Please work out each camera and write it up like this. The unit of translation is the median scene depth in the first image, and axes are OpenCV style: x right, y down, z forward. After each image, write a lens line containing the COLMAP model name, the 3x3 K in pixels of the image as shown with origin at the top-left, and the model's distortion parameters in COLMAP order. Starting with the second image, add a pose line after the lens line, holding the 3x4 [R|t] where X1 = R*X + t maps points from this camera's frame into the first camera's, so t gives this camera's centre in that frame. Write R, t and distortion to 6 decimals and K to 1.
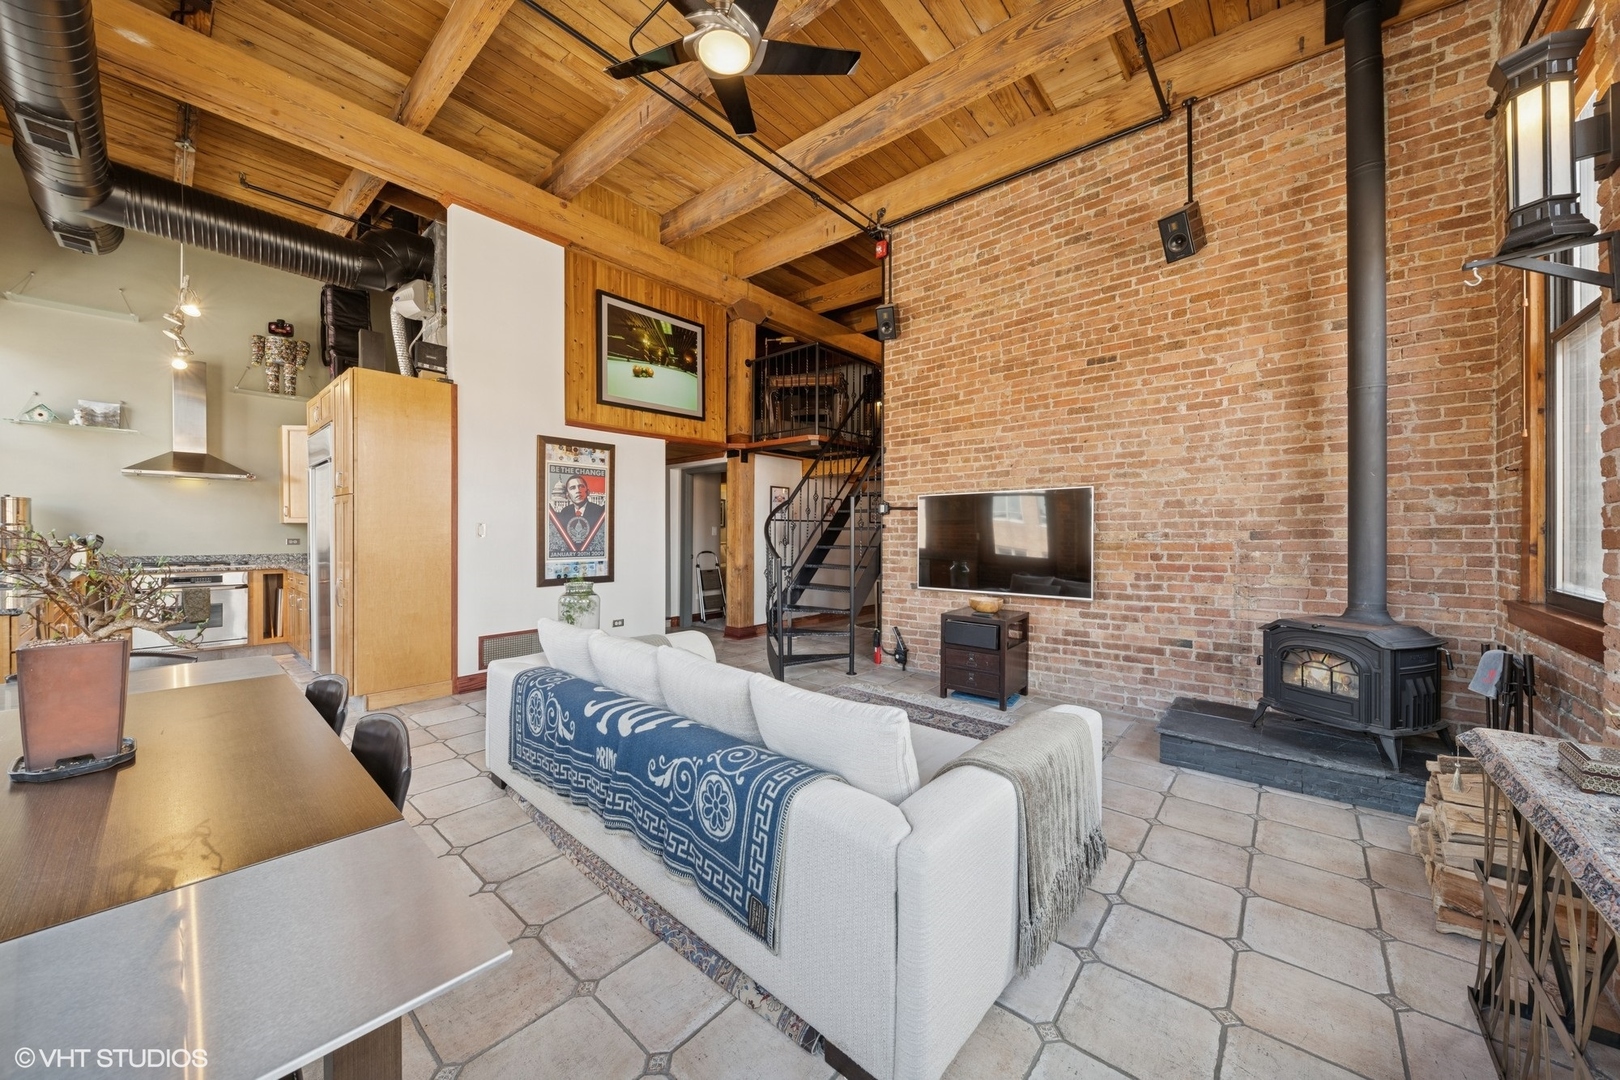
lens RADIAL K [[581.1, 0, 832.7], [0, 581.1, 533.7], [0, 0, 1]] dist [-0.001753, -0.002419]
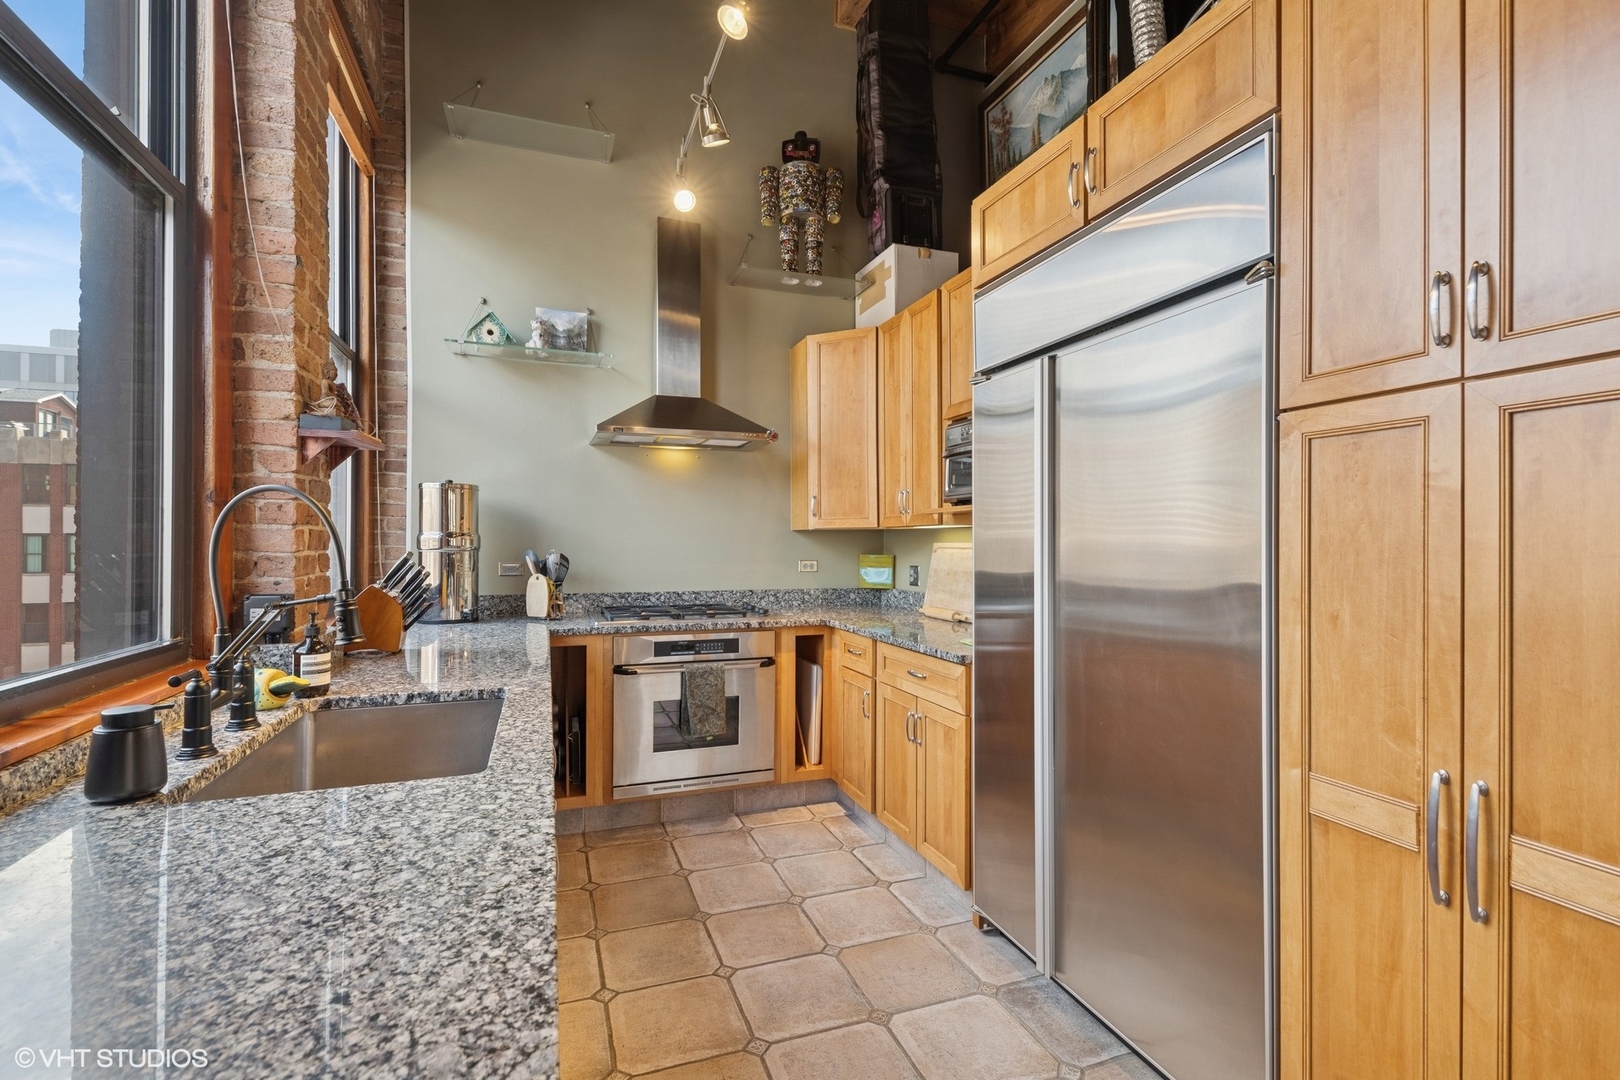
lens RADIAL K [[718.6, 0, 812.1], [0, 718.6, 546.0], [0, 0, 1]] dist [0.010941, 0.000538]
pose [[0.868702, 0.005763, -0.495301, -0.675494], [-0.004430, 0.999983, 0.003865, -0.007783], [0.495315, -0.001164, 0.868713, 0.485568]]
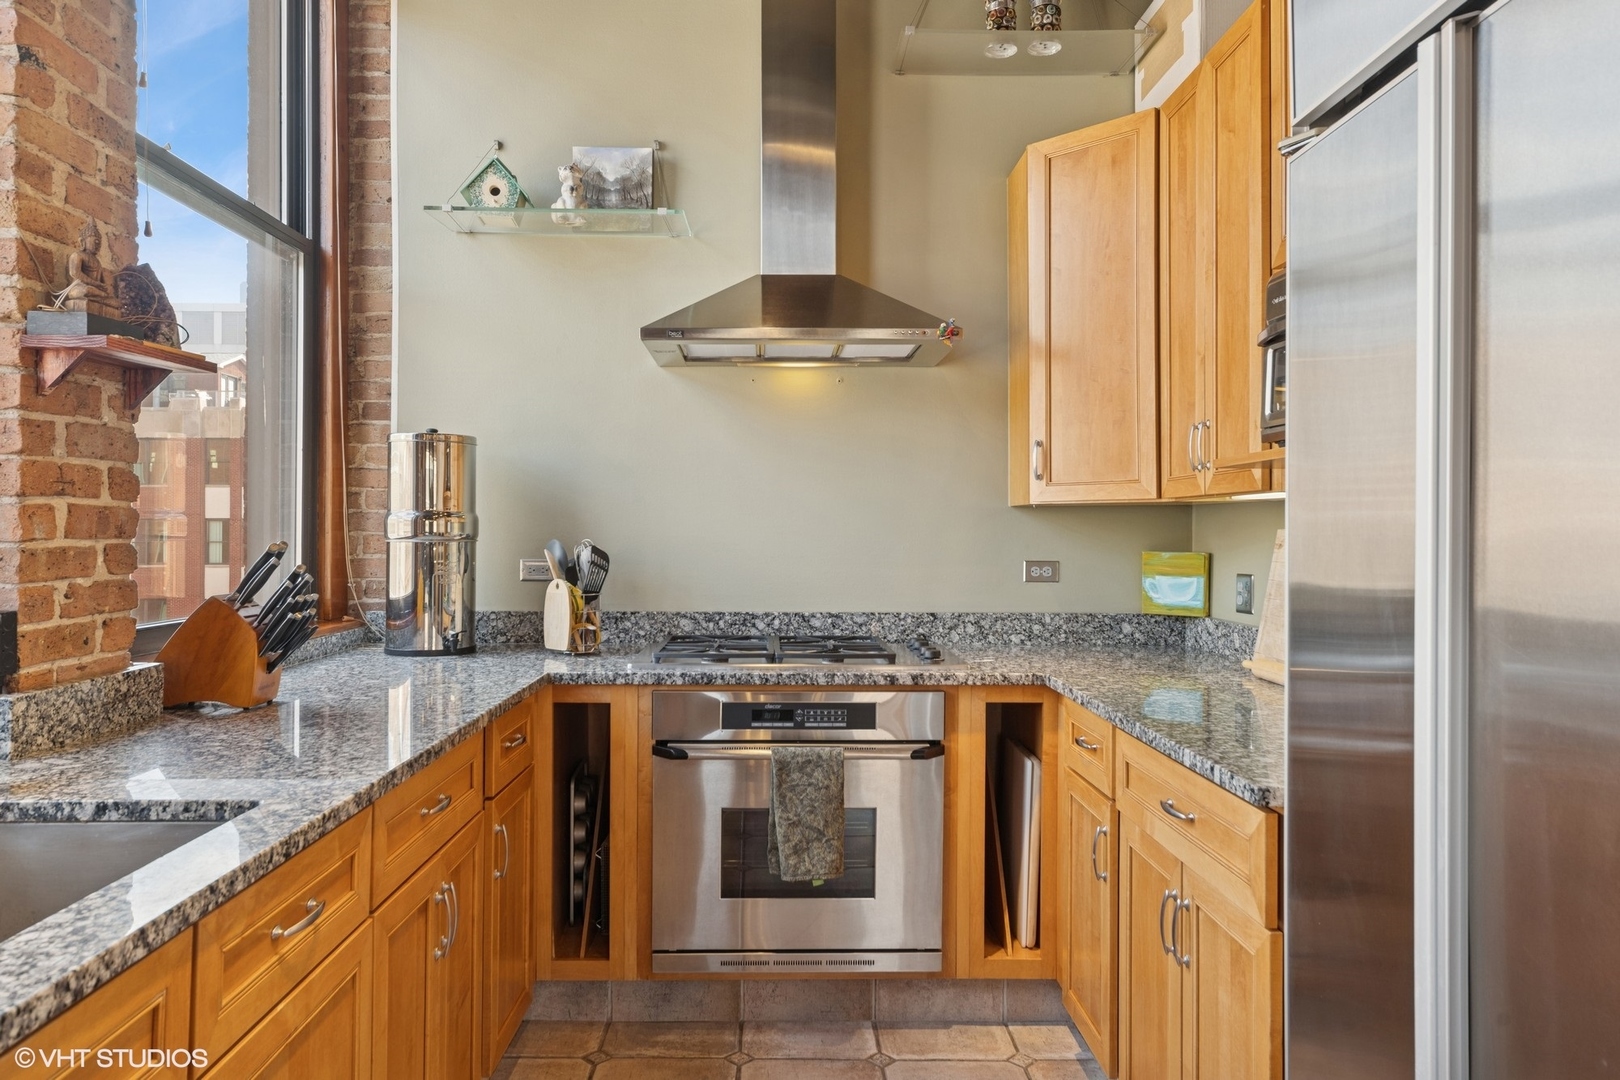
lens RADIAL K [[1077.7, 0, 799.4], [0, 1077.7, 530.1], [0, 0, 1]] dist [0.015090, 0.008188]
pose [[0.661011, 0.004498, -0.750363, -0.679468], [-0.005664, 0.999983, 0.001005, -0.007265], [0.750355, 0.003586, 0.661026, 0.620603]]
